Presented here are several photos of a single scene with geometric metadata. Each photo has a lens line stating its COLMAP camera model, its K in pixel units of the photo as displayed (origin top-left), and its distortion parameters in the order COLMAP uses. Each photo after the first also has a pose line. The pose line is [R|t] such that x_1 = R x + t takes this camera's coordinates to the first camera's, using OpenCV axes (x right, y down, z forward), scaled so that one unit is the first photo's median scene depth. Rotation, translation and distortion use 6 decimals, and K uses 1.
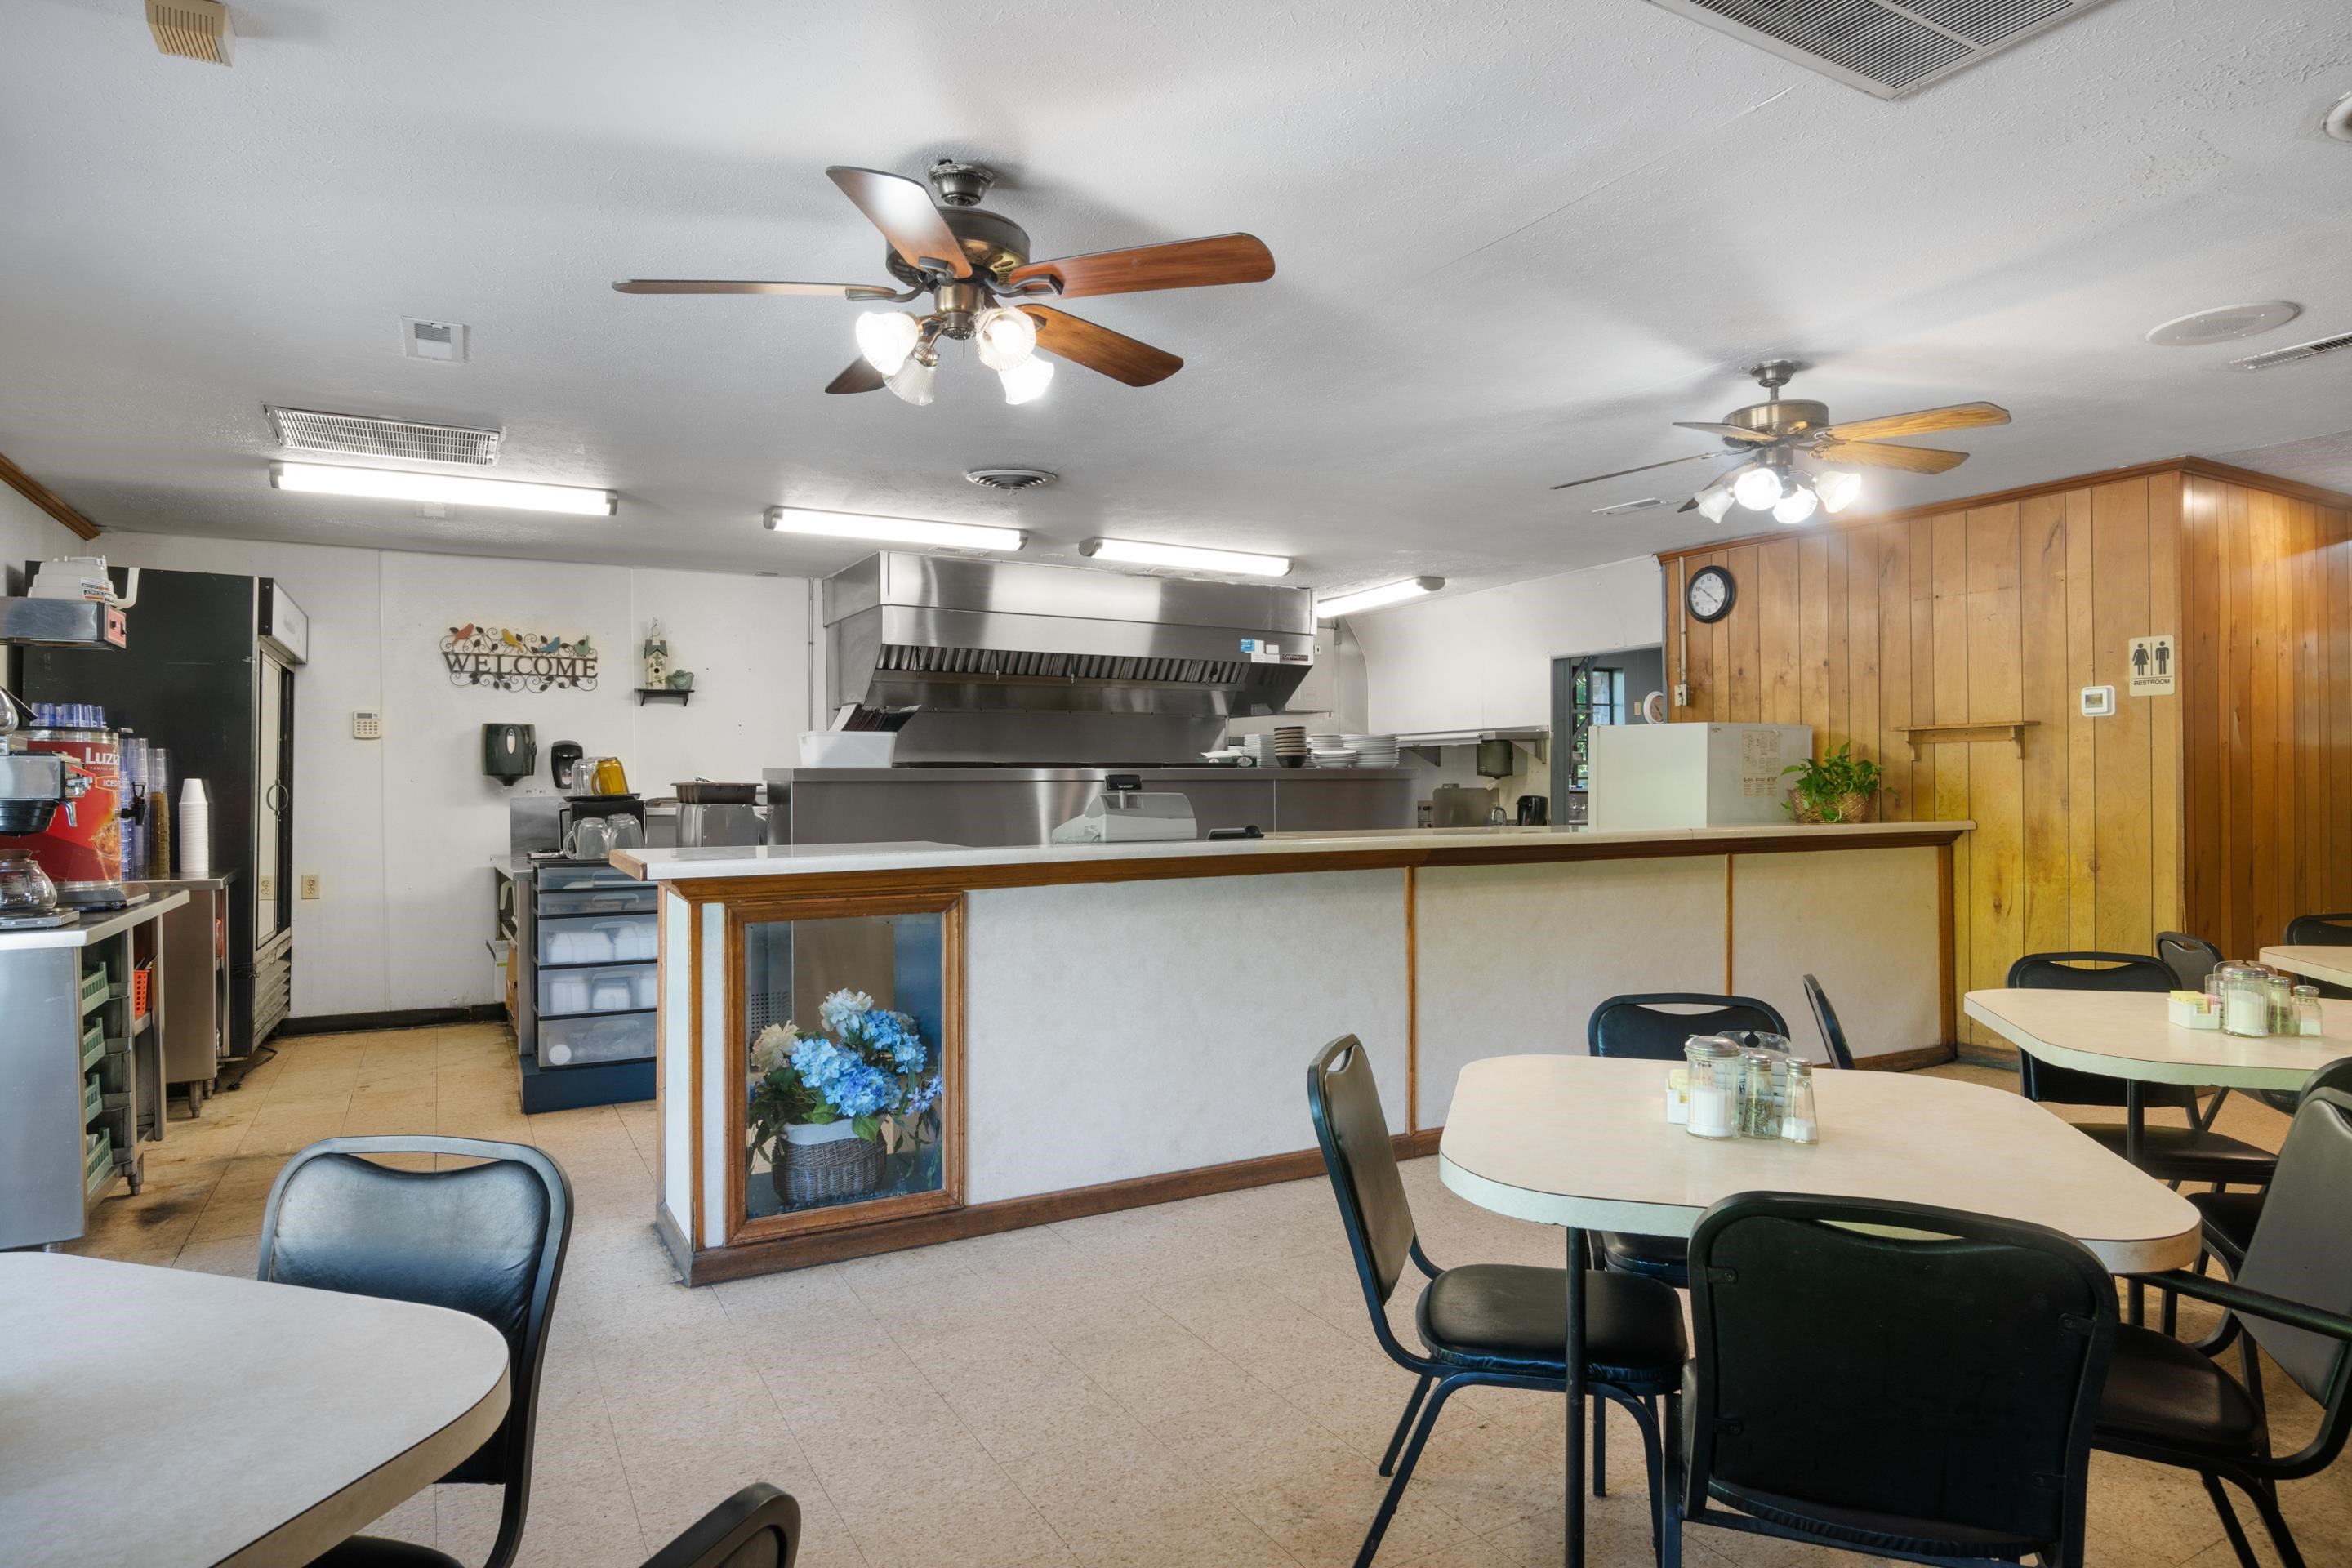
lens RADIAL K [[1310.7, 0, 1172.1], [0, 1310.7, 784.3], [0, 0, 1]] dist [-0.007378, -0.002263]
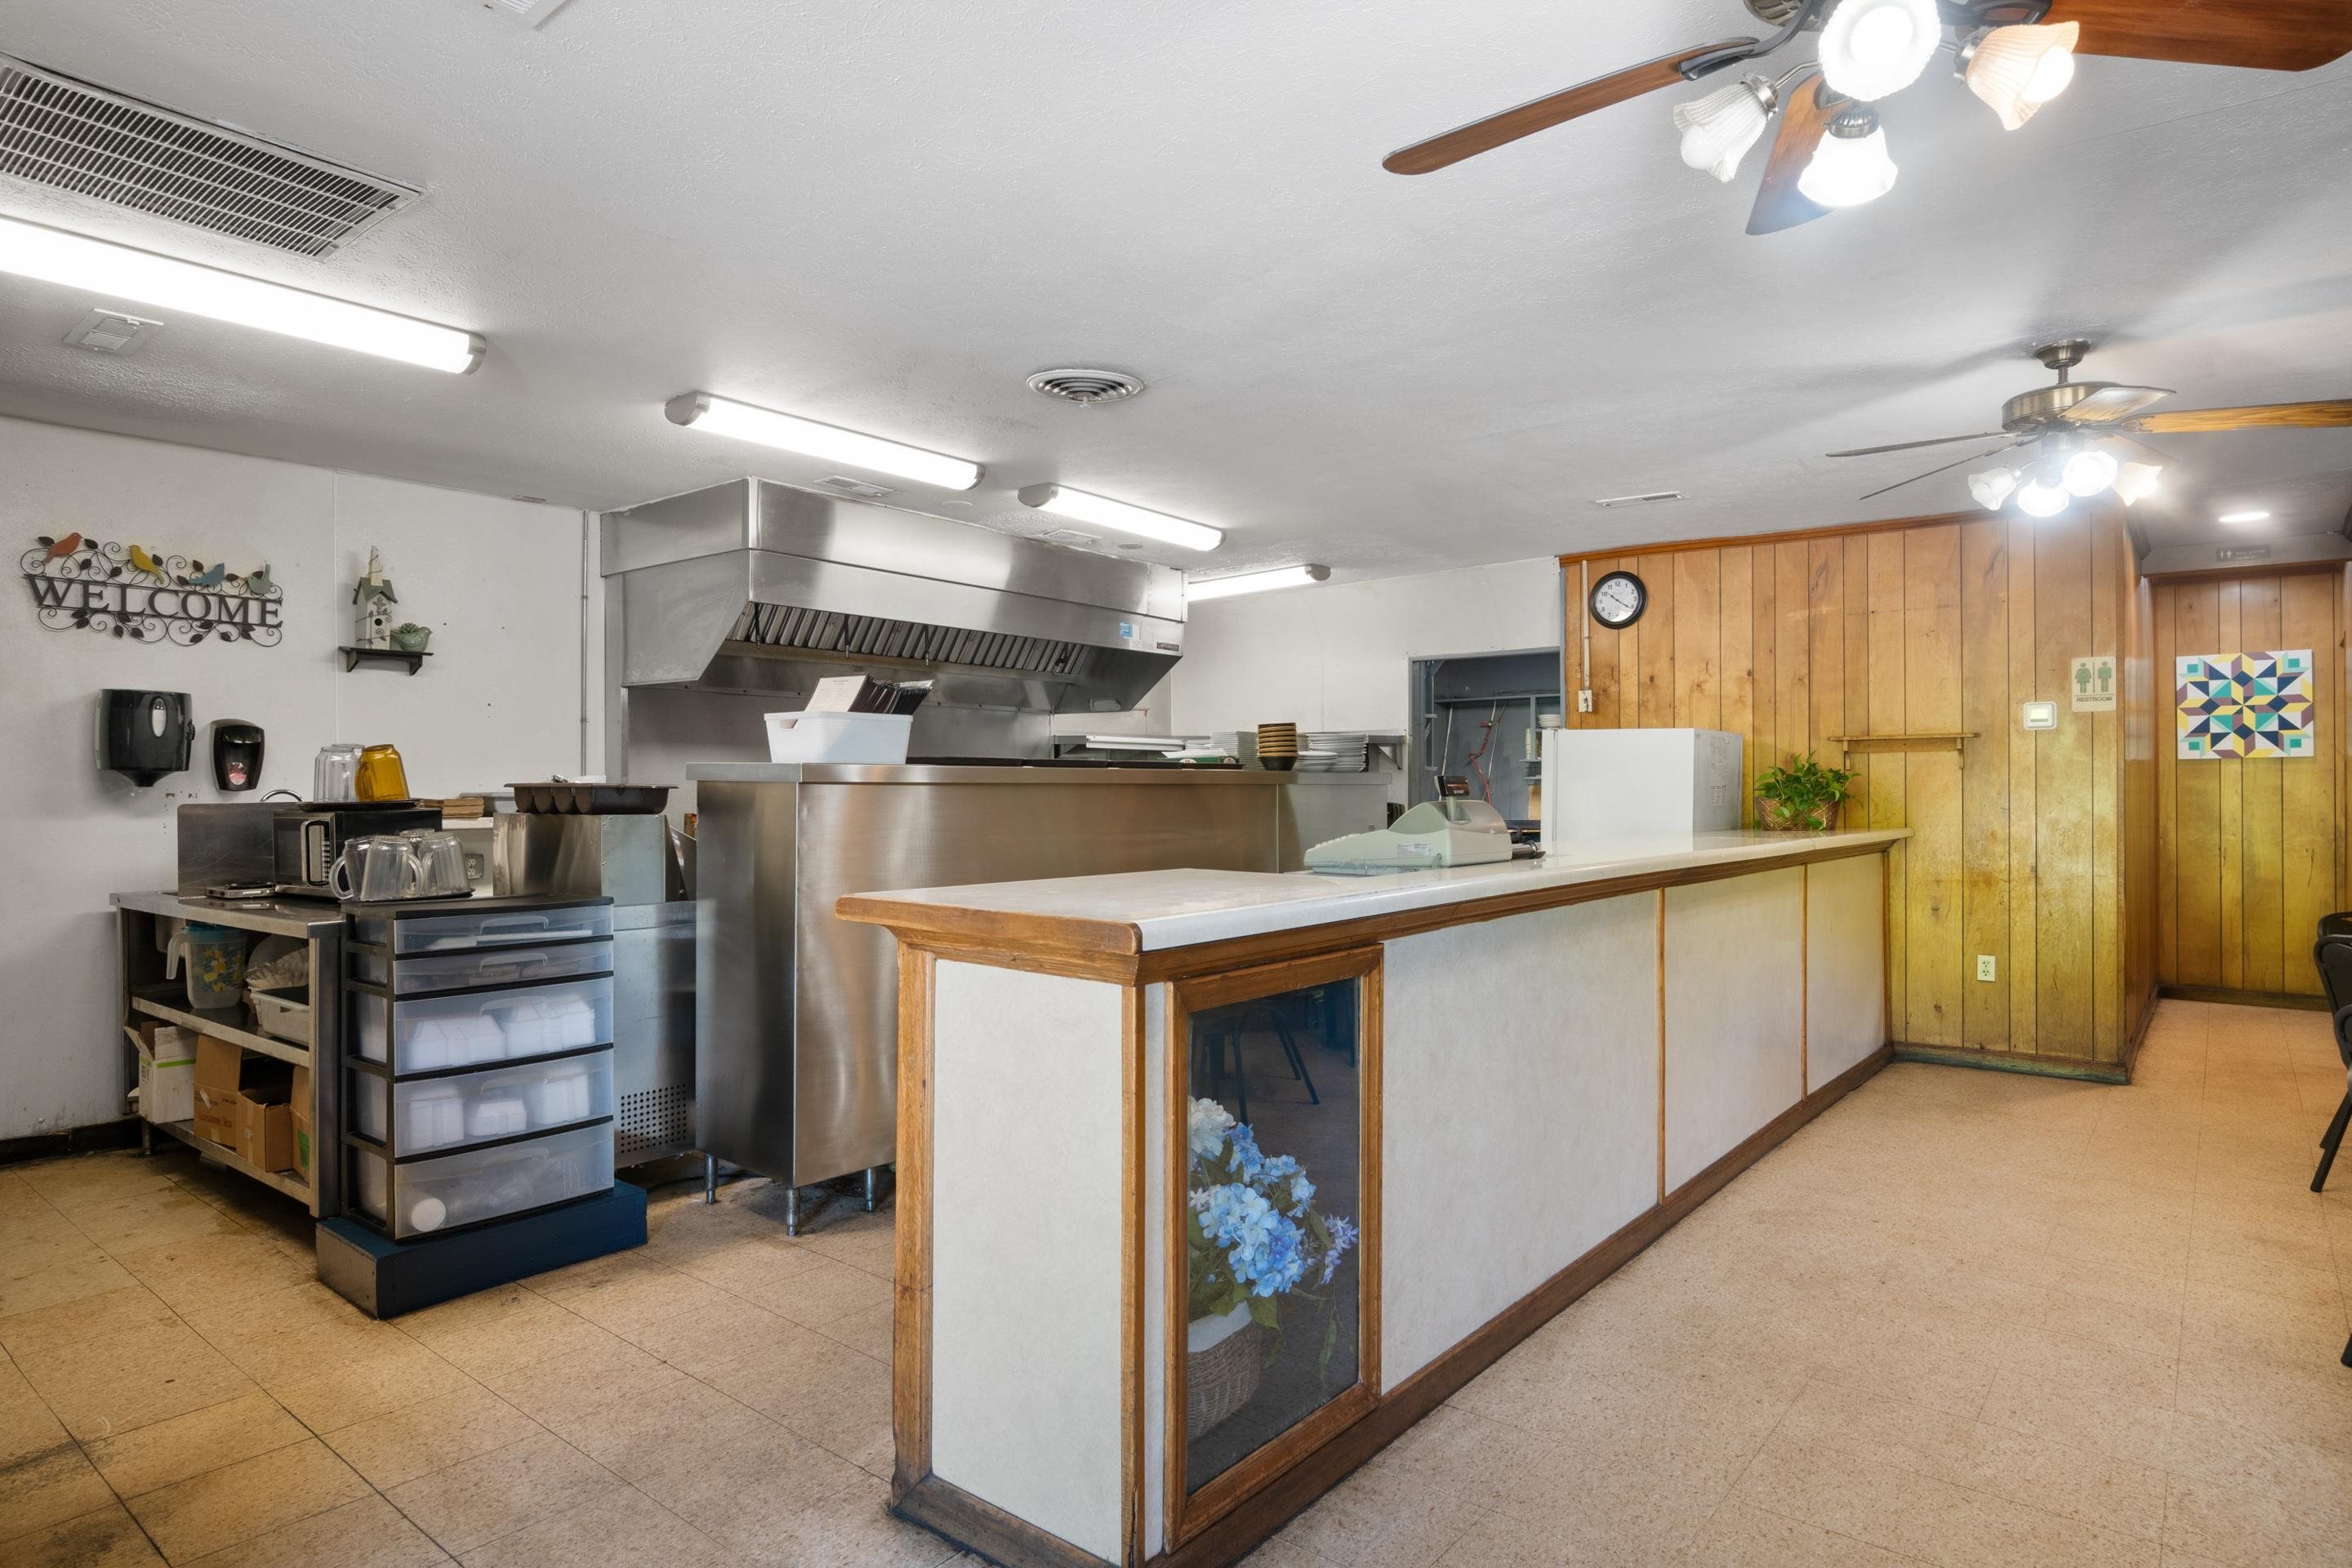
lens RADIAL K [[1310.7, 0, 1180.7], [0, 1310.7, 786.3], [0, 0, 1]] dist [-0.007378, -0.002263]
pose [[0.929878, 0.005859, 0.367822, -0.266279], [-0.004813, 0.999981, -0.003763, 0.001171], [-0.367837, 0.001729, 0.929889, 0.207003]]
